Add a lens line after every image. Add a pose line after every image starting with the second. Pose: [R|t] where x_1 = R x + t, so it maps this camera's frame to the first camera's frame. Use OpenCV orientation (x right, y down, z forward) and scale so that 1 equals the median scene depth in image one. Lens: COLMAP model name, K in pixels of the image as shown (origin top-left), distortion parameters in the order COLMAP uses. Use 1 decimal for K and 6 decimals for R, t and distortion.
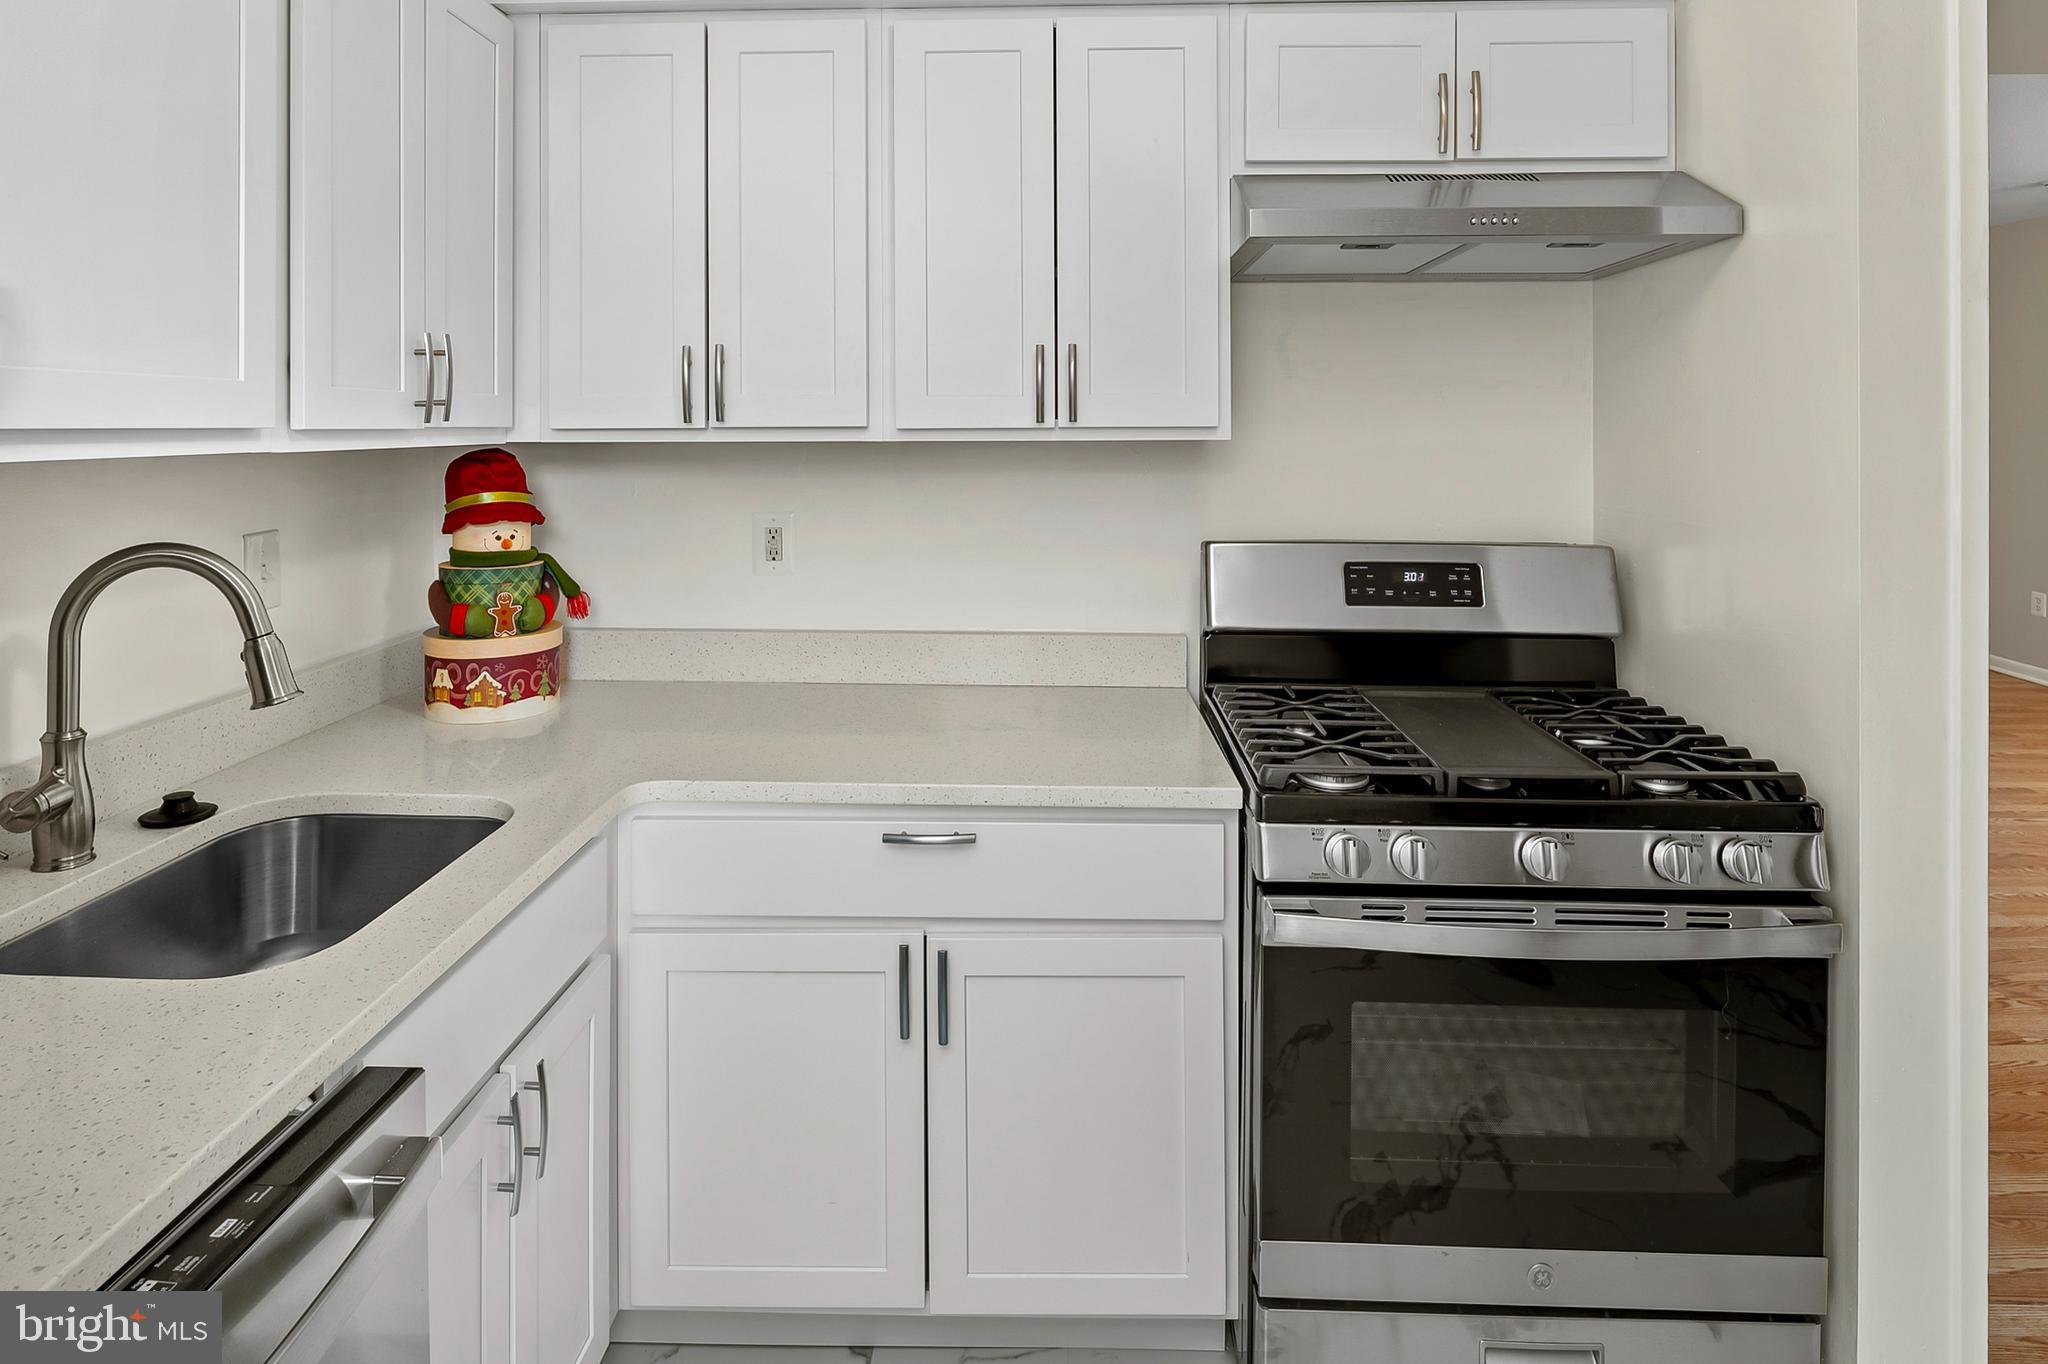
lens RADIAL K [[1145.9, 0, 1023.8], [0, 1145.9, 444.7], [0, 0, 1]] dist [-0.003437, -0.000282]
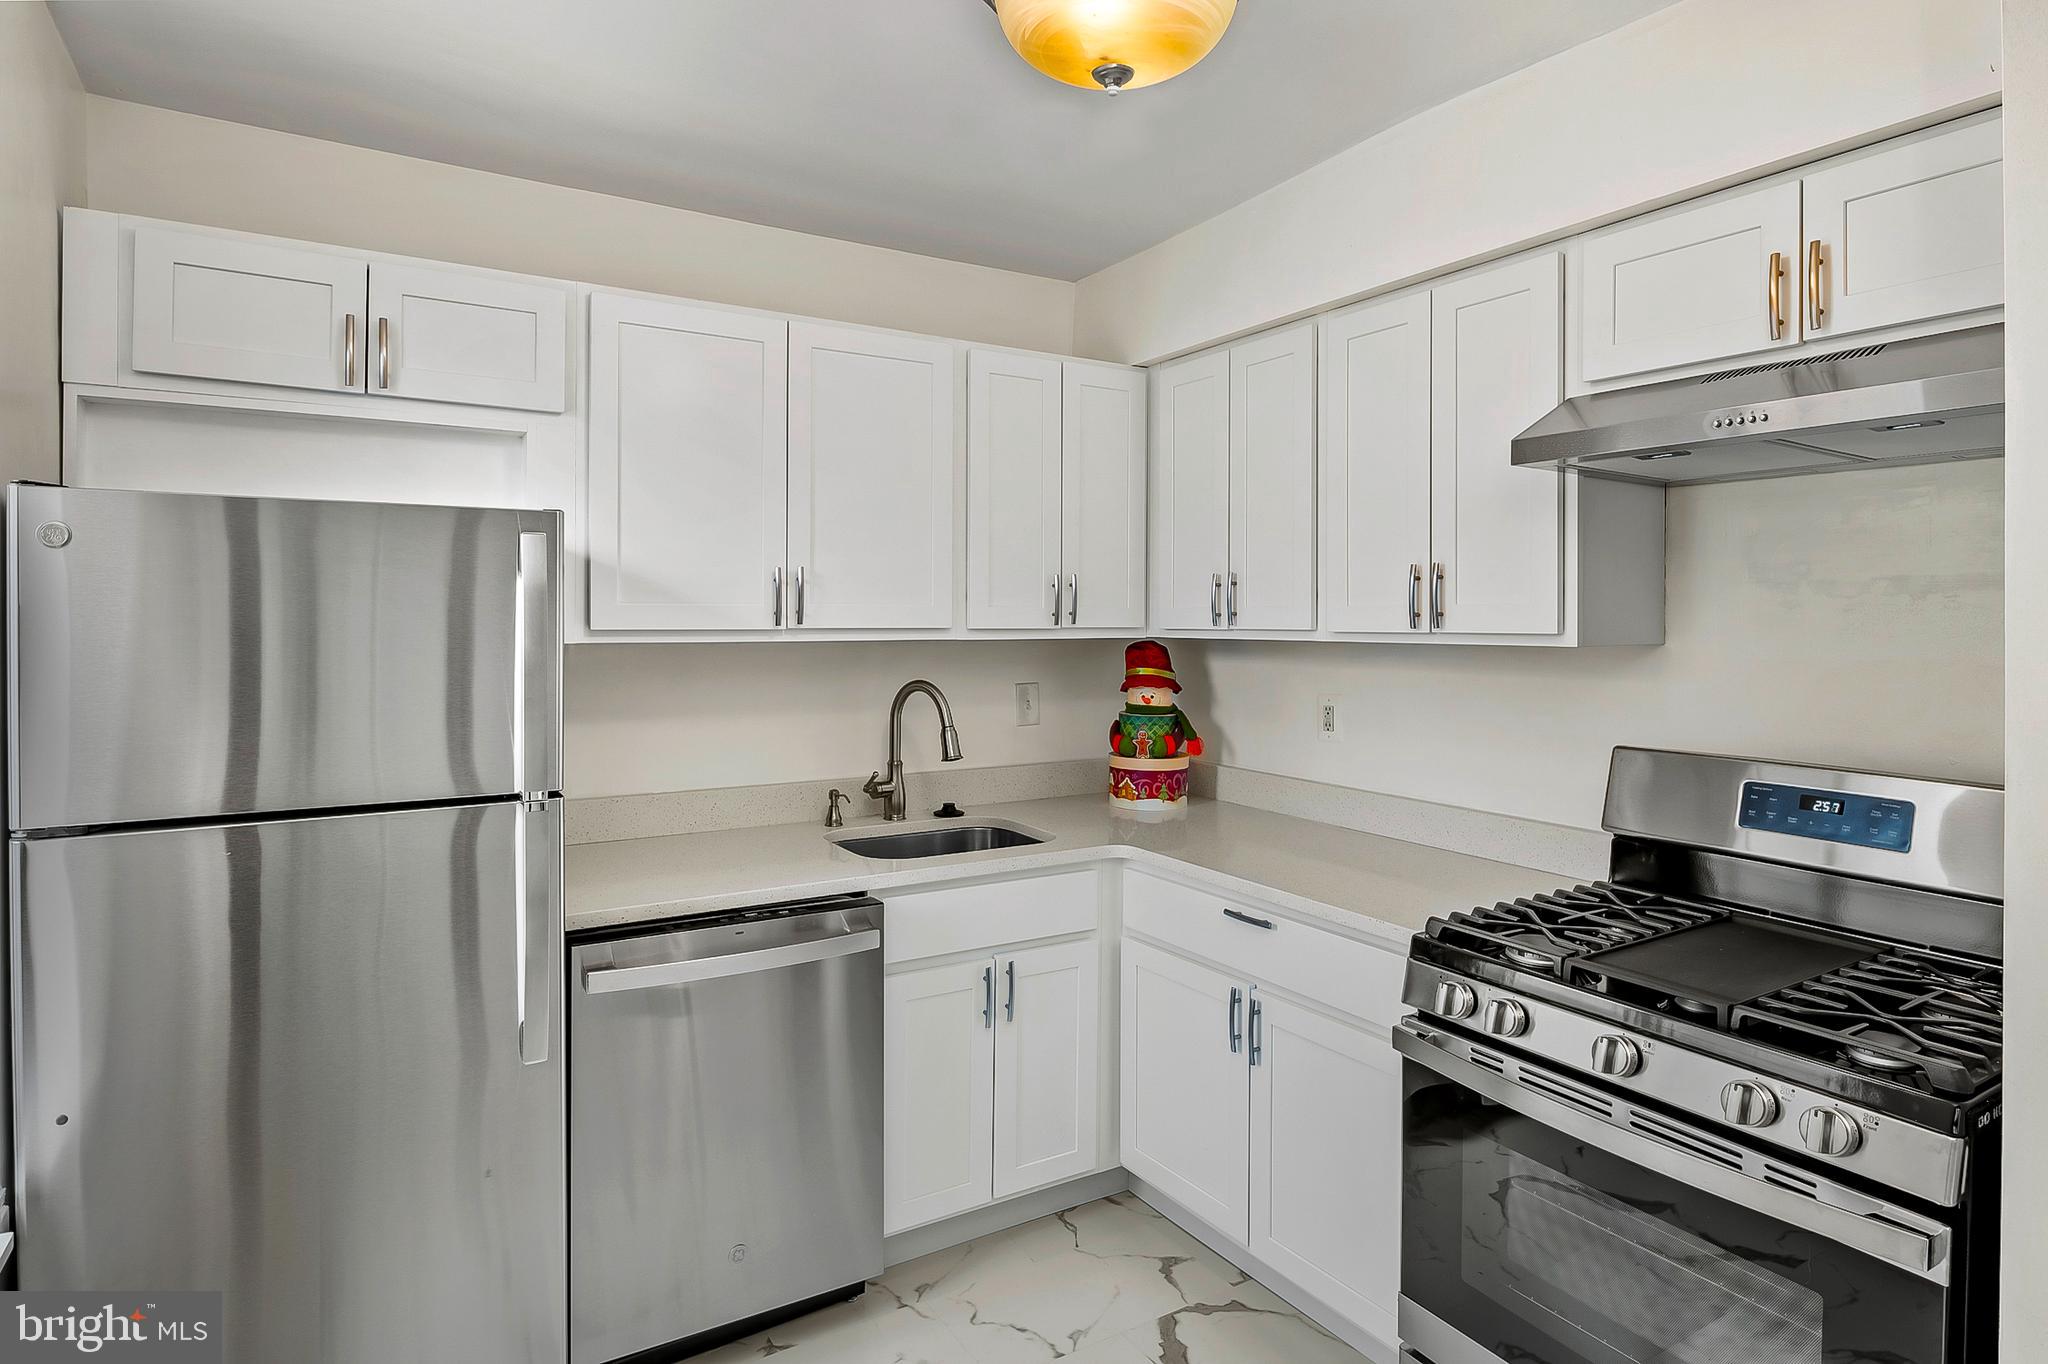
lens RADIAL K [[1113.0, 0, 1022.2], [0, 1113.0, 630.9], [0, 0, 1]] dist [-0.001583, -0.001797]
pose [[0.543153, 0.009054, -0.839585, 0.767428], [-0.022970, 0.999728, -0.004079, -0.001347], [0.839319, 0.021501, 0.543213, 0.003910]]
